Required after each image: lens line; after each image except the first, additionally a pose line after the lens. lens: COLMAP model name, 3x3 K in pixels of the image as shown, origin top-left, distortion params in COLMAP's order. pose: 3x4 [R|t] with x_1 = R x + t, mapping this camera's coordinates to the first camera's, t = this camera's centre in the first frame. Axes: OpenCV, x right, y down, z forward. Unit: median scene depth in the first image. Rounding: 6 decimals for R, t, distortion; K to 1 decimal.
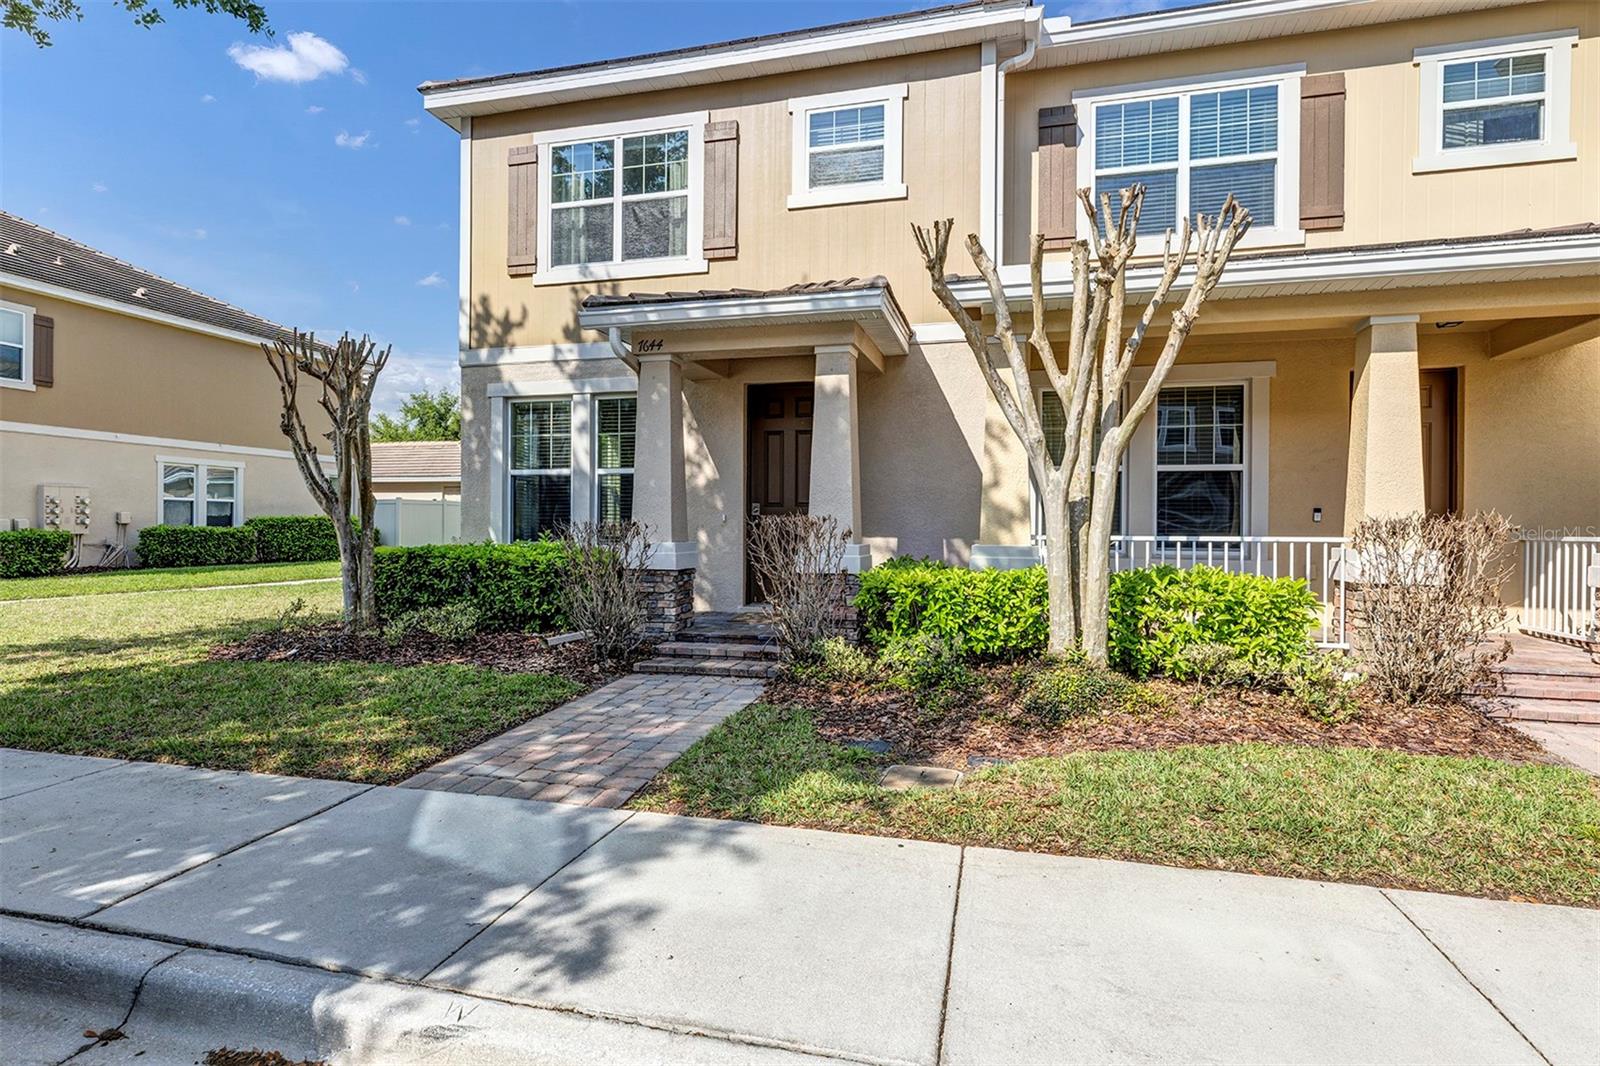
lens RADIAL K [[880.7, 0, 808.3], [0, 880.7, 530.4], [0, 0, 1]] dist [-0.000995, 0.001962]
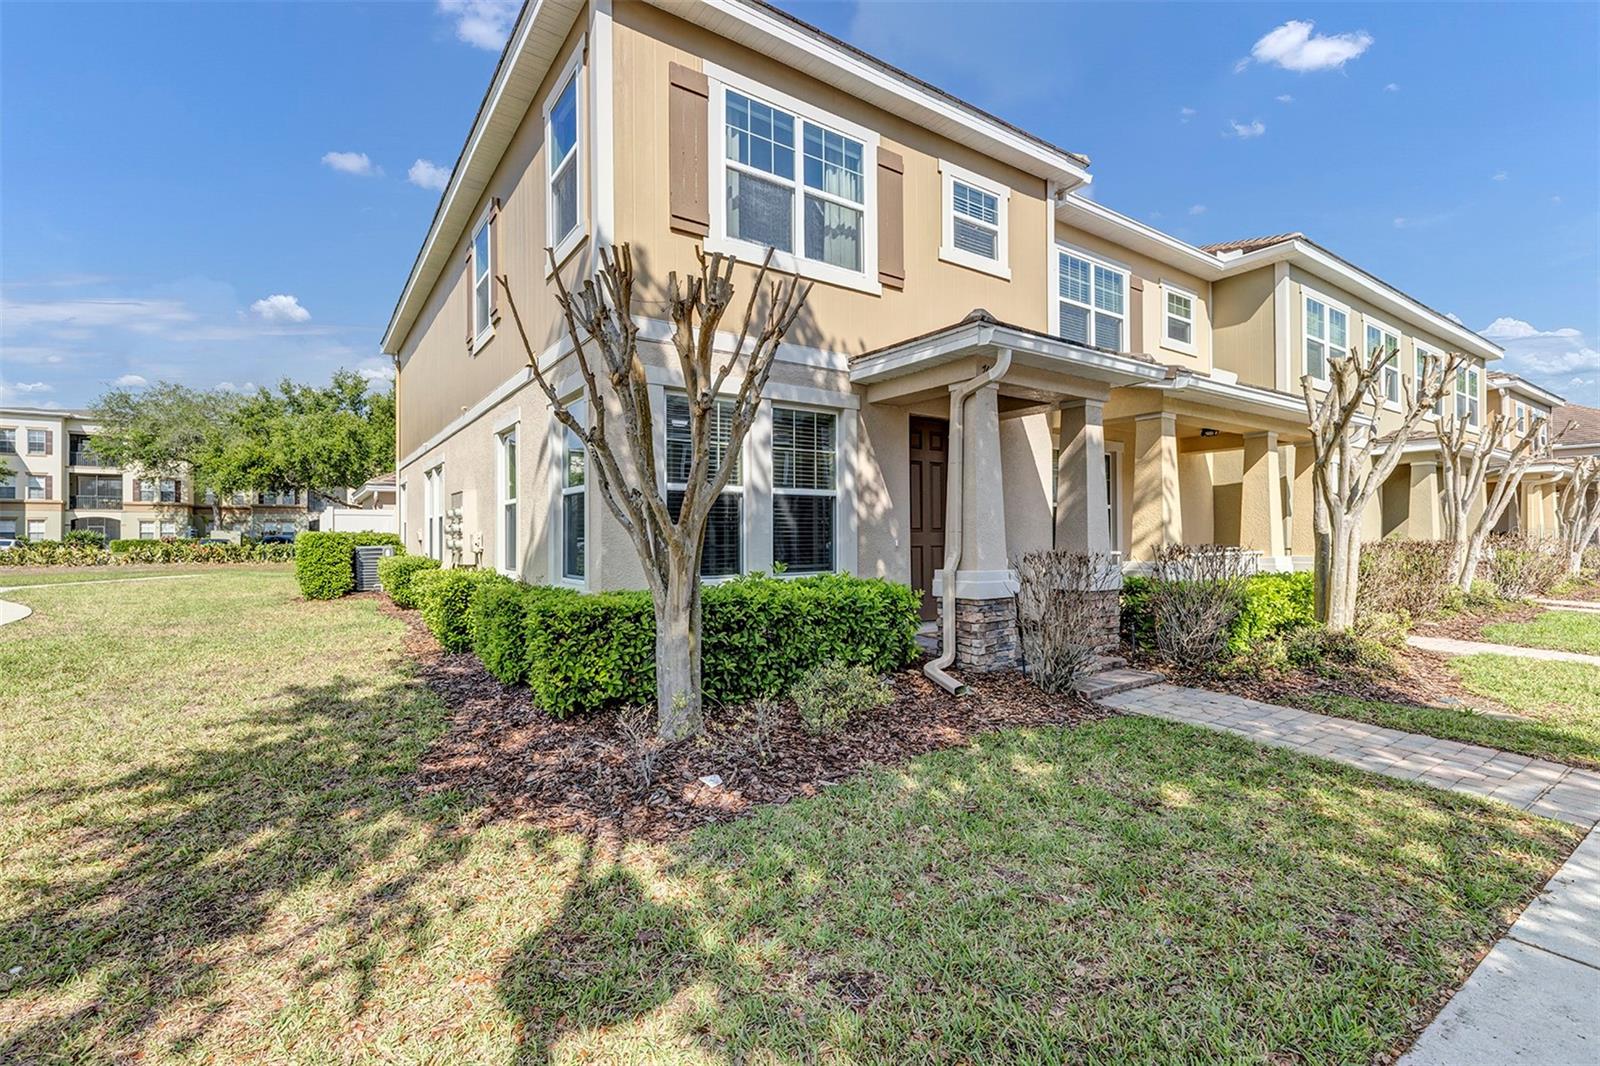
lens RADIAL K [[719.2, 0, 804.1], [0, 719.2, 529.2], [0, 0, 1]] dist [0.005546, -0.001874]
pose [[0.631264, -0.000735, 0.775568, -0.800915], [0.011103, 0.999906, -0.008089, -0.024431], [-0.775489, 0.013717, 0.631212, 0.558320]]
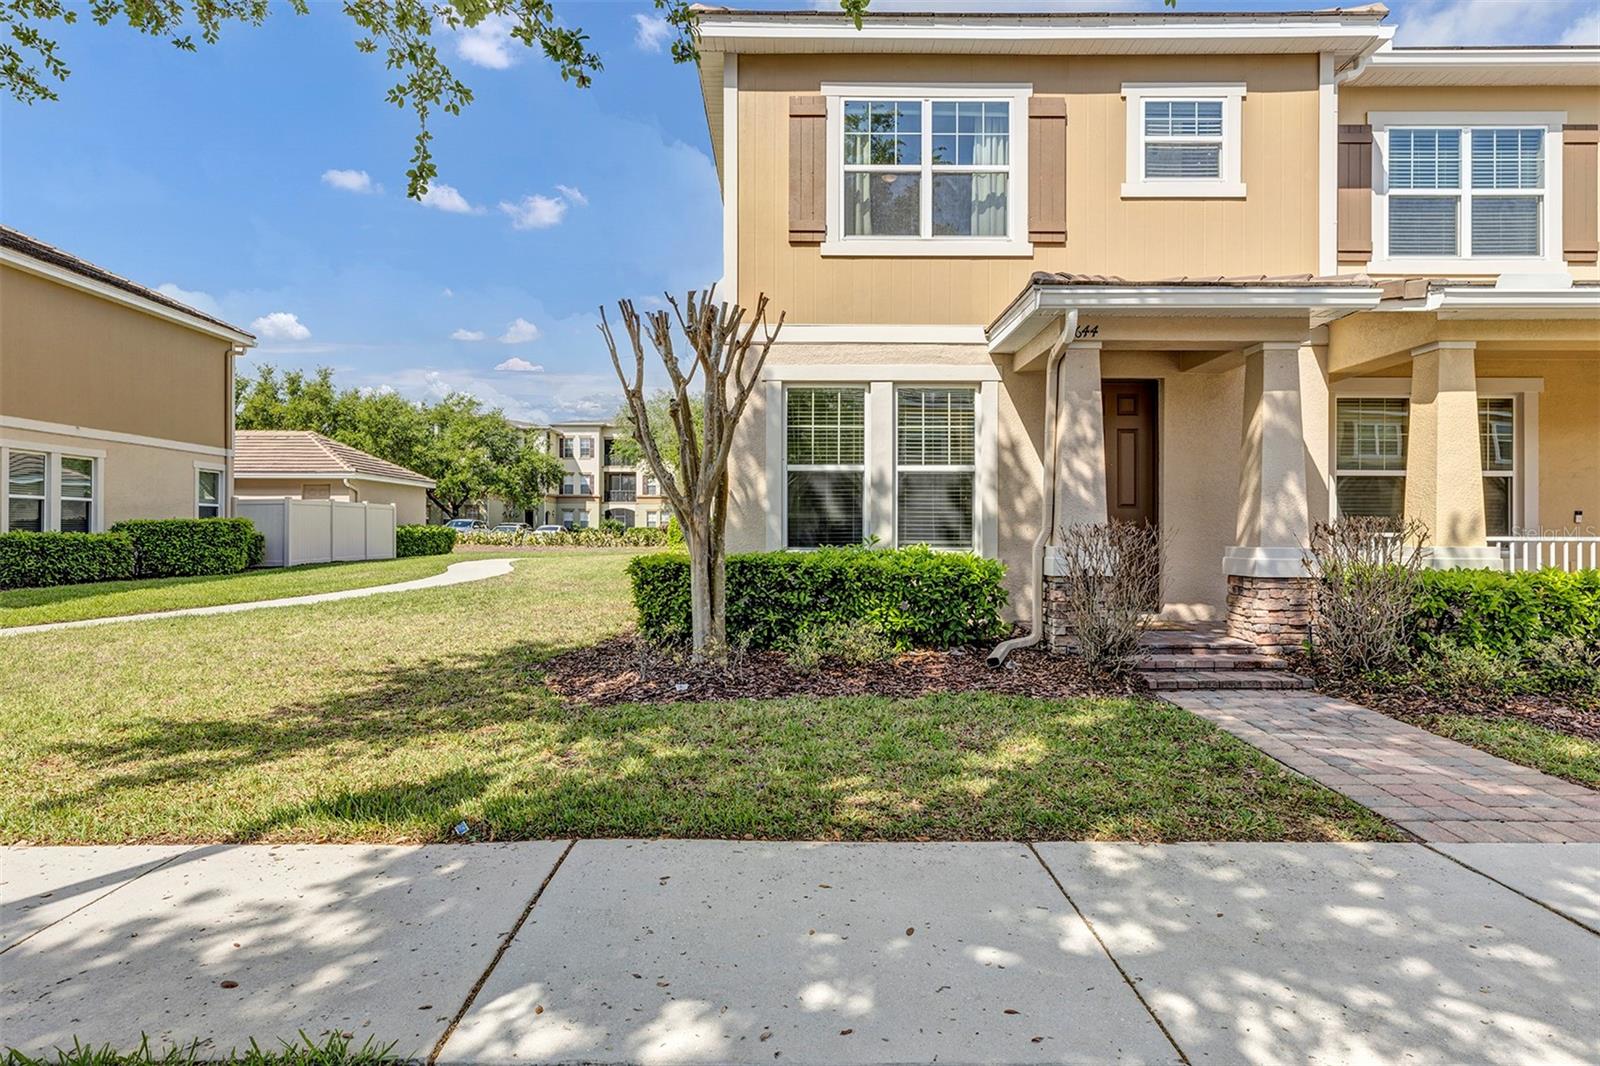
lens RADIAL K [[880.7, 0, 802.3], [0, 880.7, 528.5], [0, 0, 1]] dist [-0.000995, 0.001962]
pose [[0.961812, -0.004230, 0.273679, -0.606075], [0.005580, 0.999976, -0.004152, -0.002938], [-0.273655, 0.005521, 0.961812, 0.171699]]
